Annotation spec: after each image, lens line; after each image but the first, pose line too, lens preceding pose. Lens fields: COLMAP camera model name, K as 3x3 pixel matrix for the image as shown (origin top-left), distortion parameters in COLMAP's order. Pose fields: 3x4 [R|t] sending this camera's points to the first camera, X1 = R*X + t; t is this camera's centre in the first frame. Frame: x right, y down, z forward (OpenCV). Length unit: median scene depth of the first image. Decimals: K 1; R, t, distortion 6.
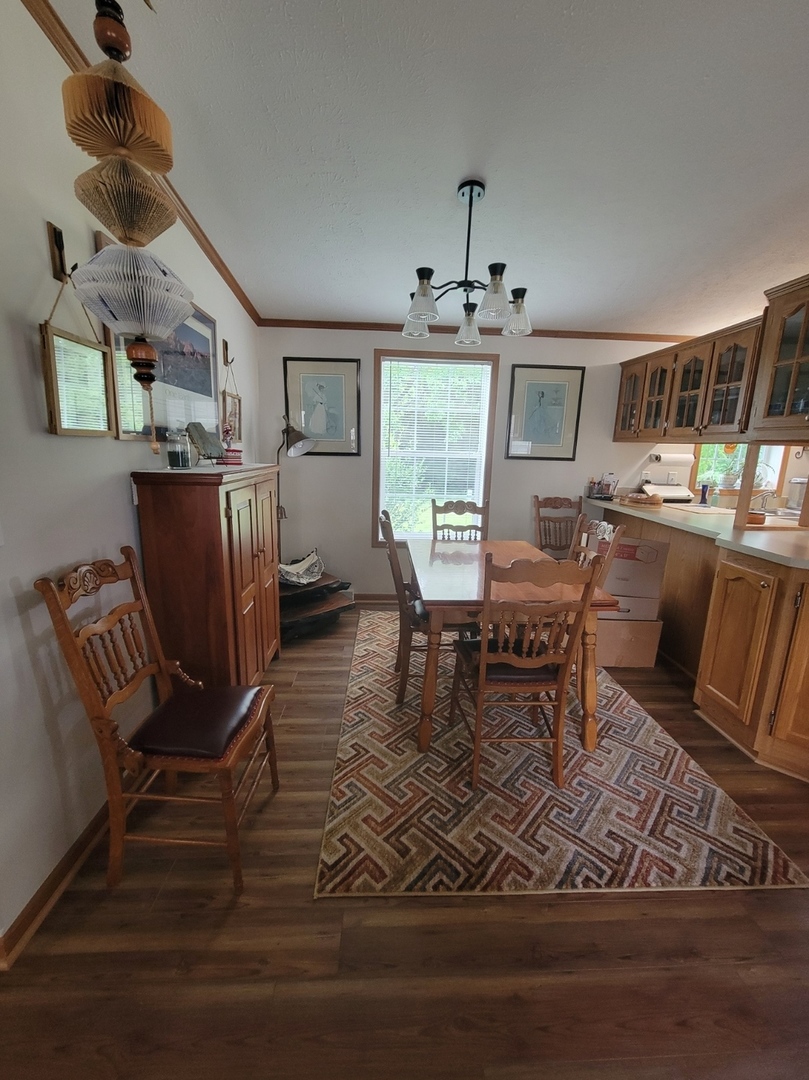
lens RADIAL K [[436.3, 0, 404.5], [0, 436.3, 540.0], [0, 0, 1]] dist [0.000860, -0.002606]
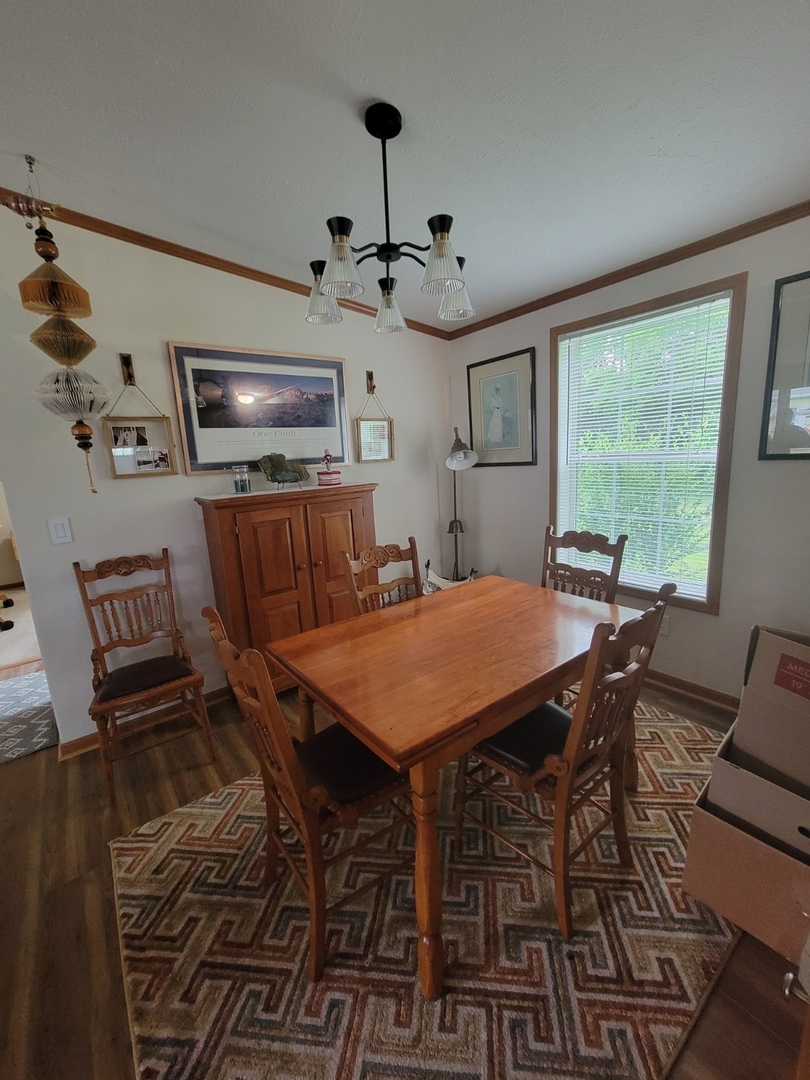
lens RADIAL K [[436.3, 0, 405.0], [0, 436.3, 540.0], [0, 0, 1]] dist [0.000860, -0.002606]
pose [[0.570225, 0.103944, -0.814886, 0.771424], [-0.097610, 0.993508, 0.058425, -0.134415], [0.815669, 0.046226, 0.576670, 0.585061]]
